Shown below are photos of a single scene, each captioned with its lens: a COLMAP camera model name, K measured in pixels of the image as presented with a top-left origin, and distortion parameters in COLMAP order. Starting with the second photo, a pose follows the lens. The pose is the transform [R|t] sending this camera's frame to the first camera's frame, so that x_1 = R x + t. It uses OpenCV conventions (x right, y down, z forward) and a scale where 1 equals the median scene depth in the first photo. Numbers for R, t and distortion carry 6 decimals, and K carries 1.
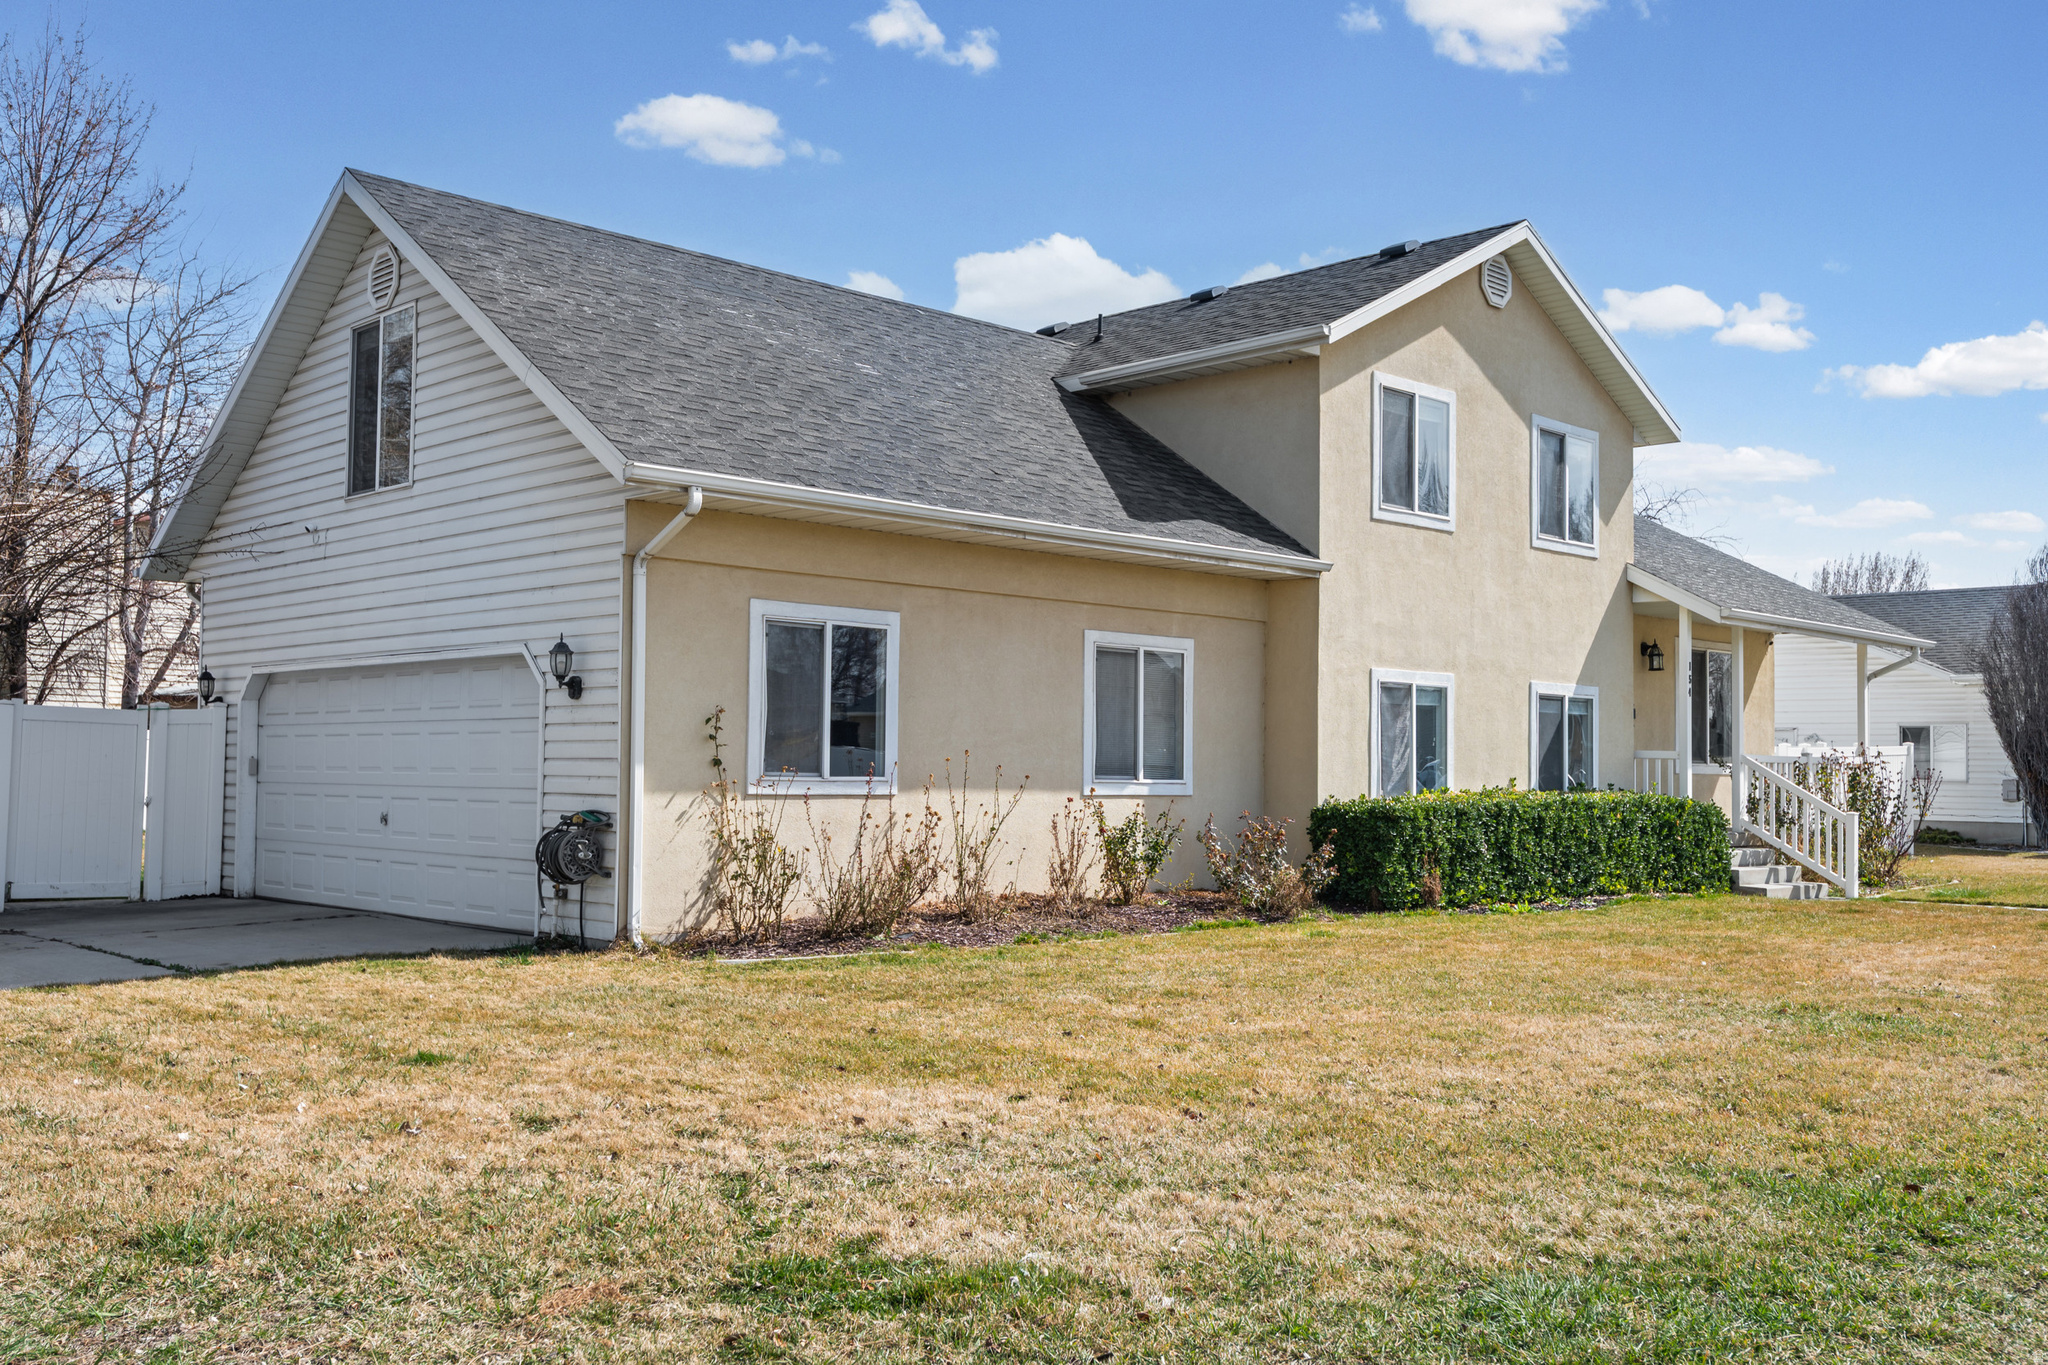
lens RADIAL K [[1874.9, 0, 1000.8], [0, 1874.9, 652.3], [0, 0, 1]] dist [-0.007721, 0.000000]
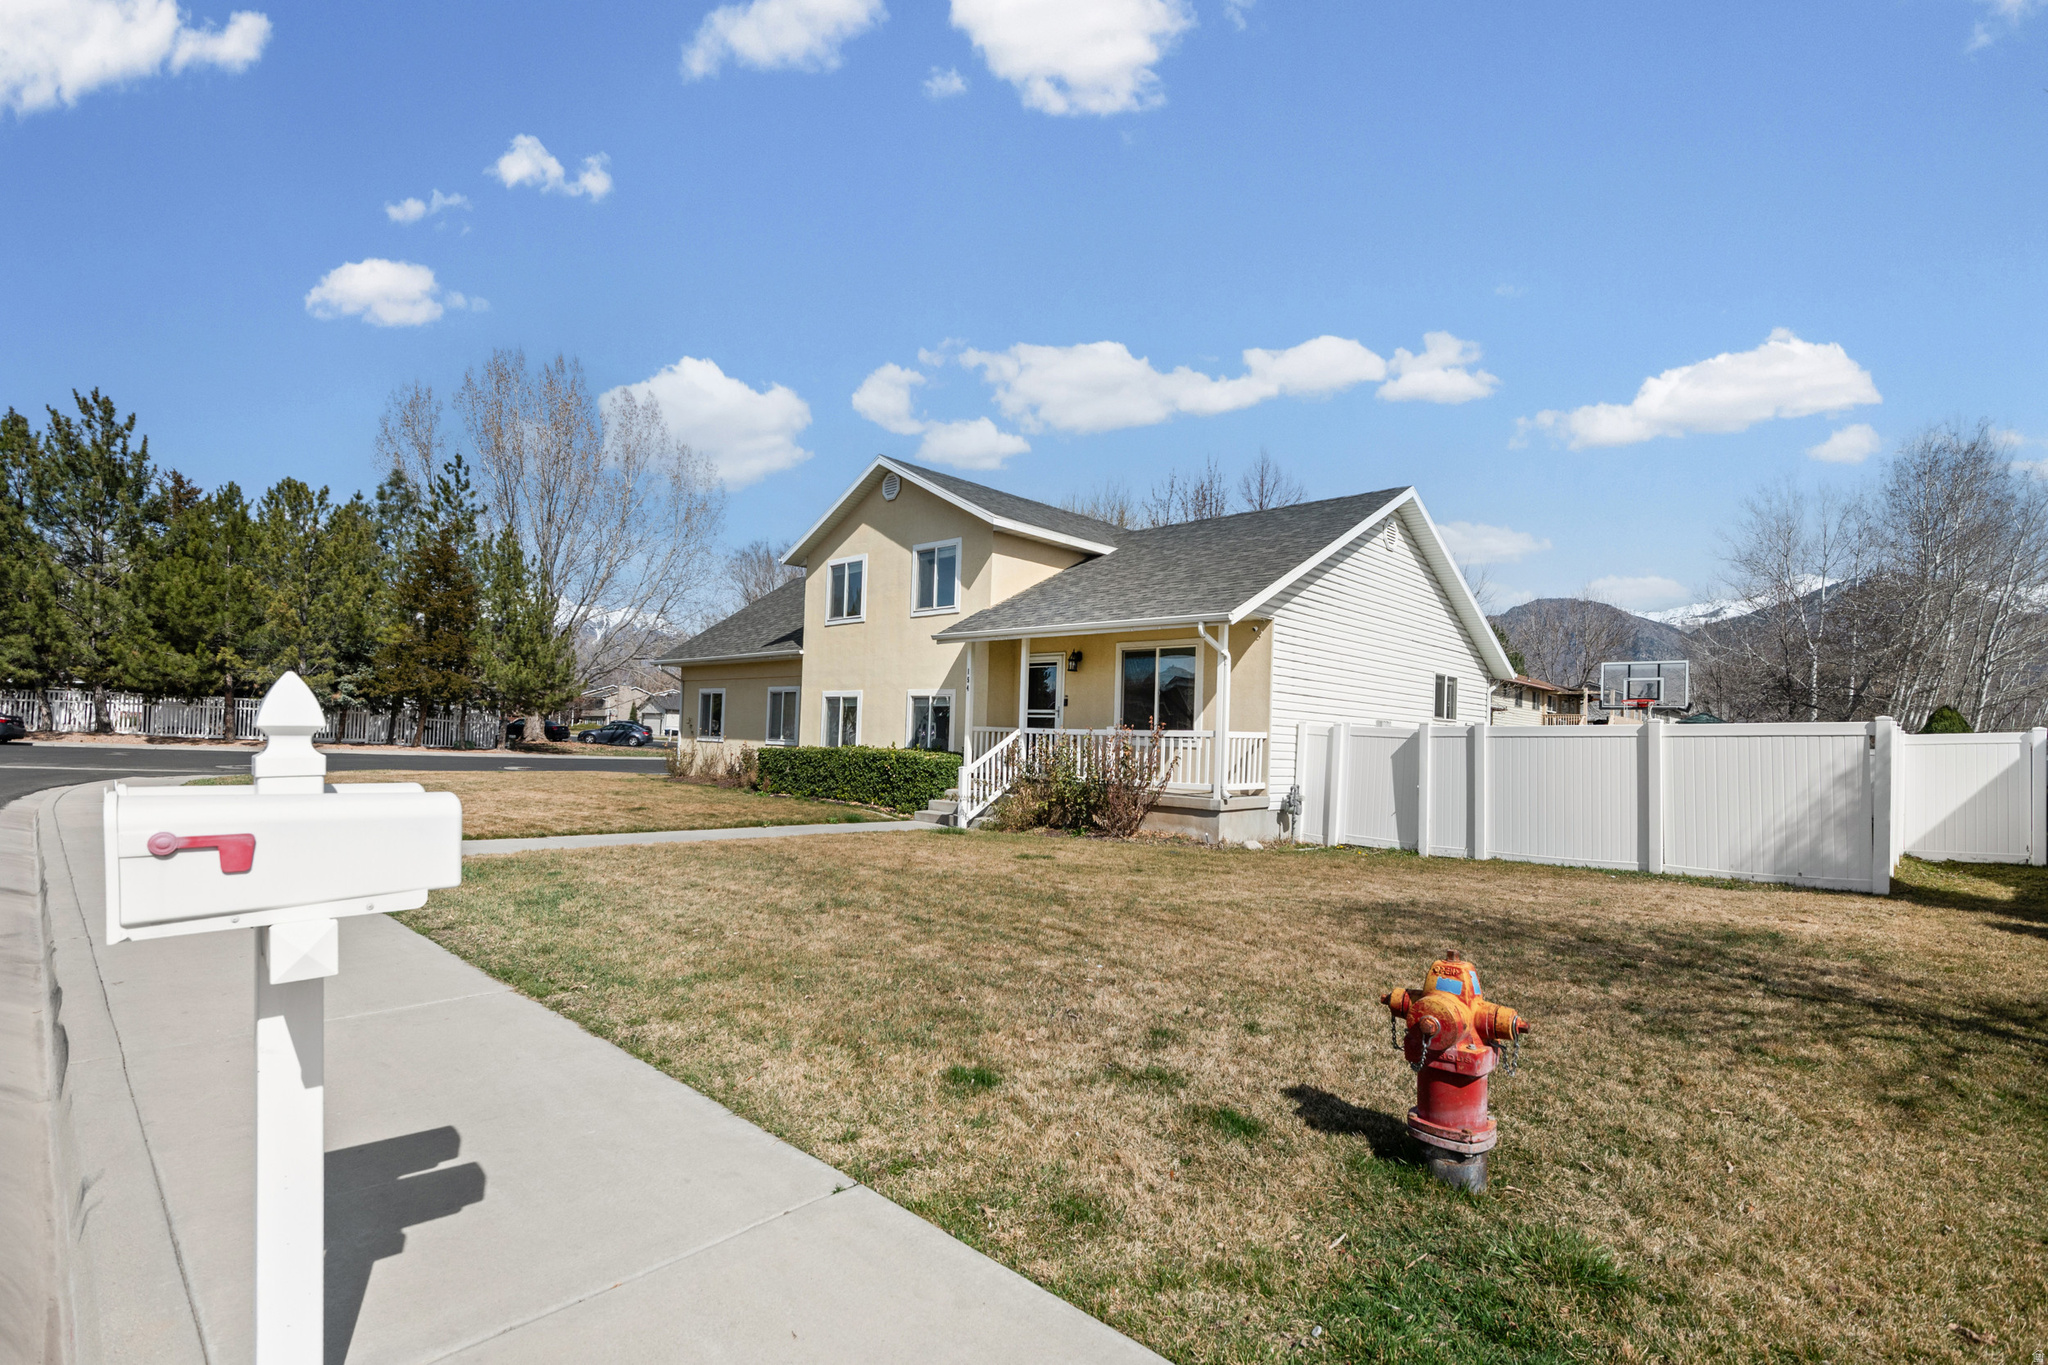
lens RADIAL K [[929.0, 0, 1023.4], [0, 929.0, 683.5], [0, 0, 1]] dist [0.001299, 0.000196]
pose [[0.048508, -0.072297, -0.996203, 1.327336], [0.030133, 0.997029, -0.070890, 0.085957], [0.998368, -0.026579, 0.050542, 1.176775]]
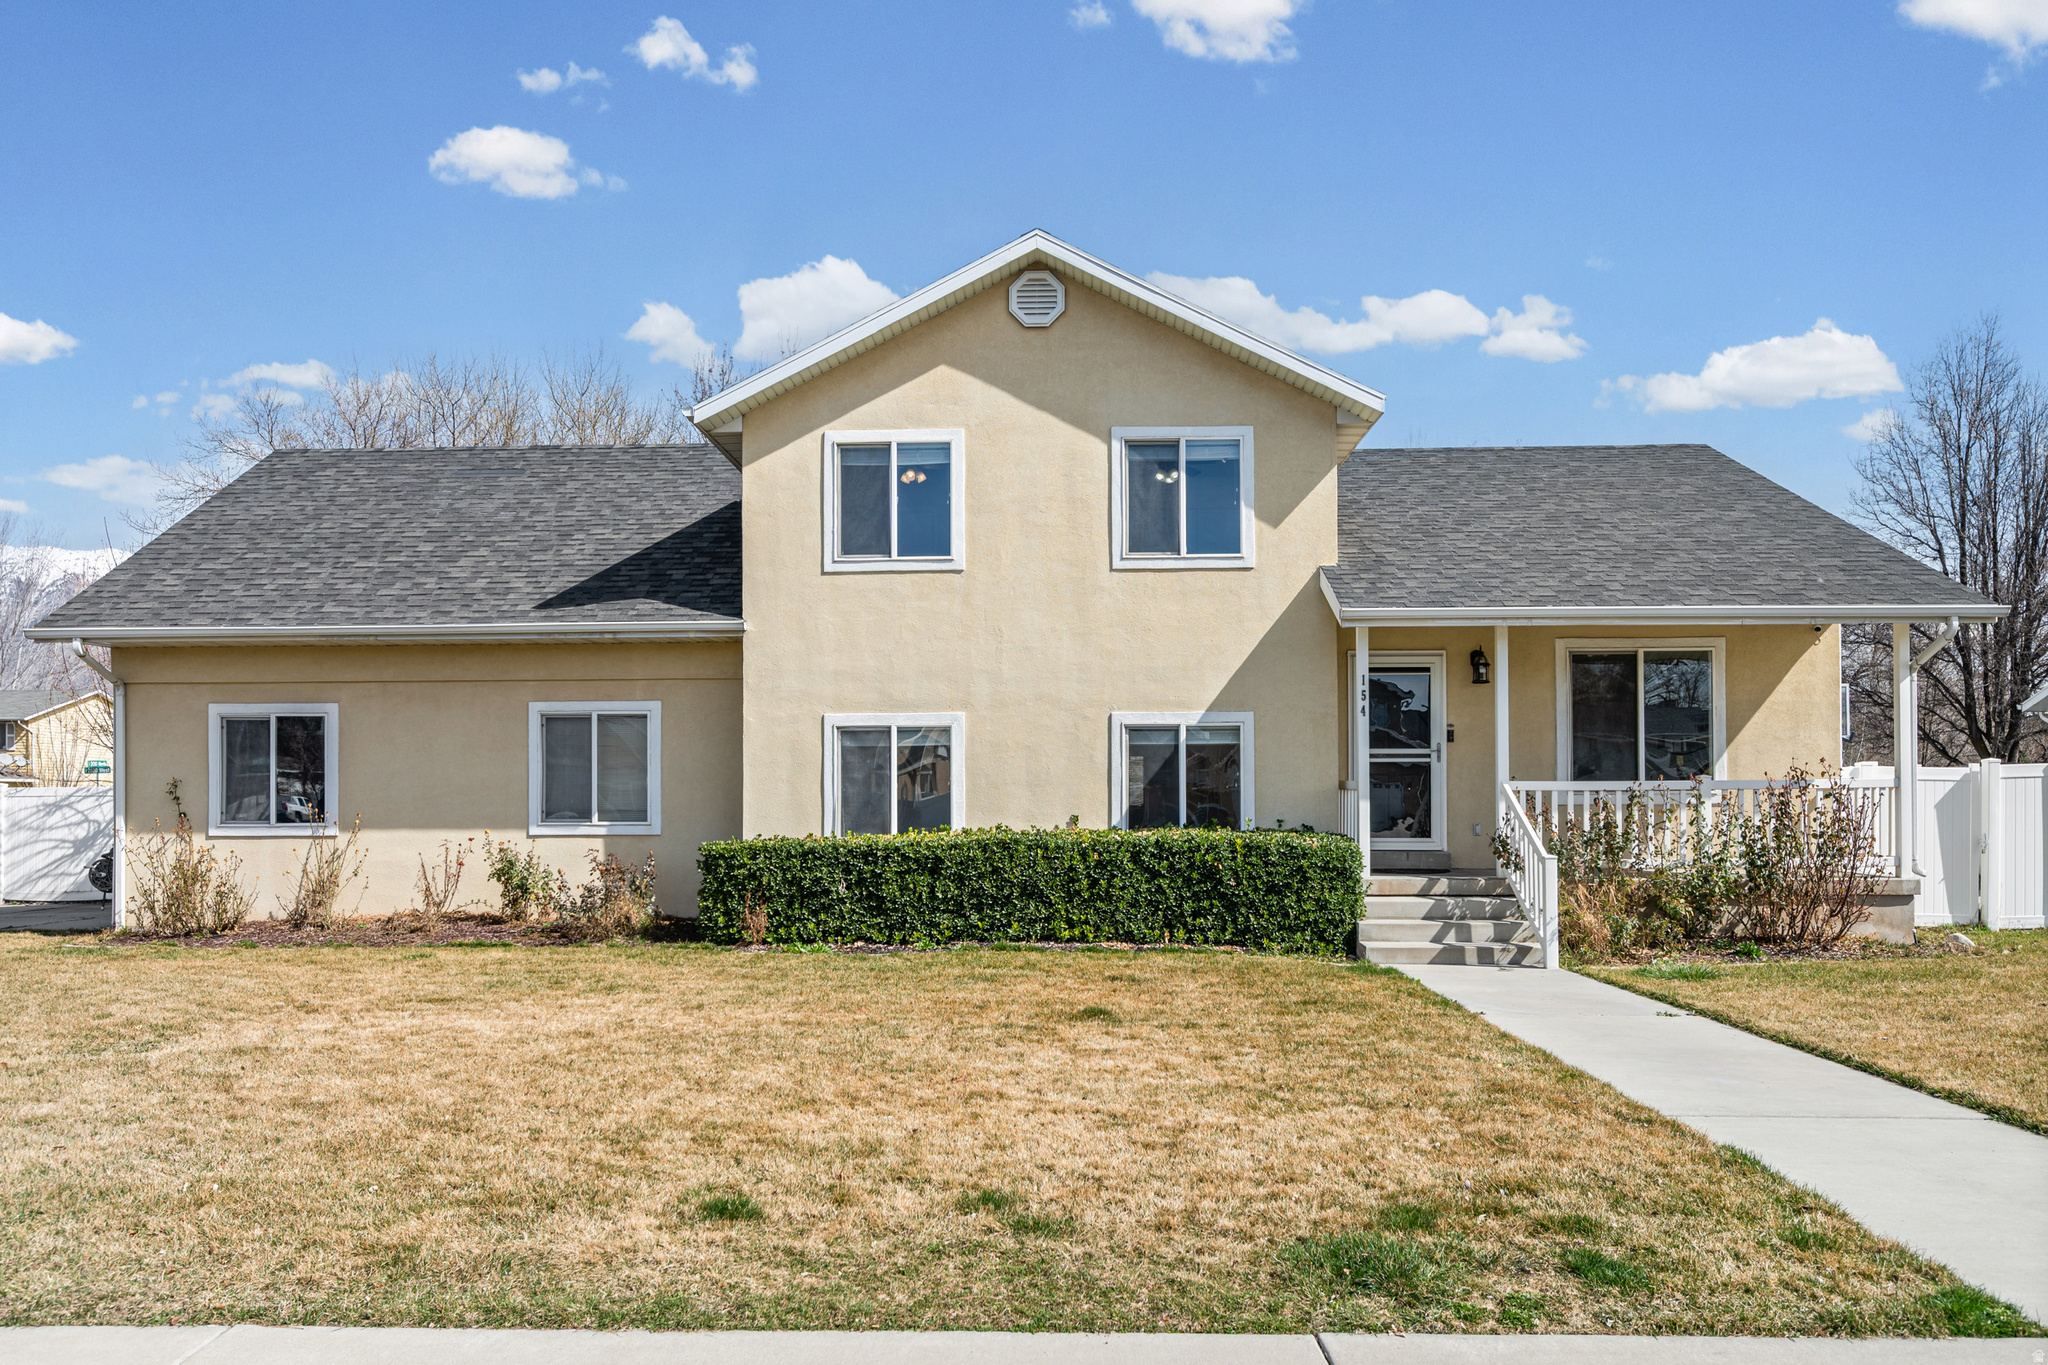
lens RADIAL K [[1369.7, 0, 1006.8], [0, 1369.7, 767.4], [0, 0, 1]] dist [-0.006460, 0.006289]
pose [[0.688658, -0.031624, -0.724396, 0.820084], [0.058758, 0.998197, 0.012282, 0.034678], [0.722701, -0.051022, 0.689275, 0.535699]]
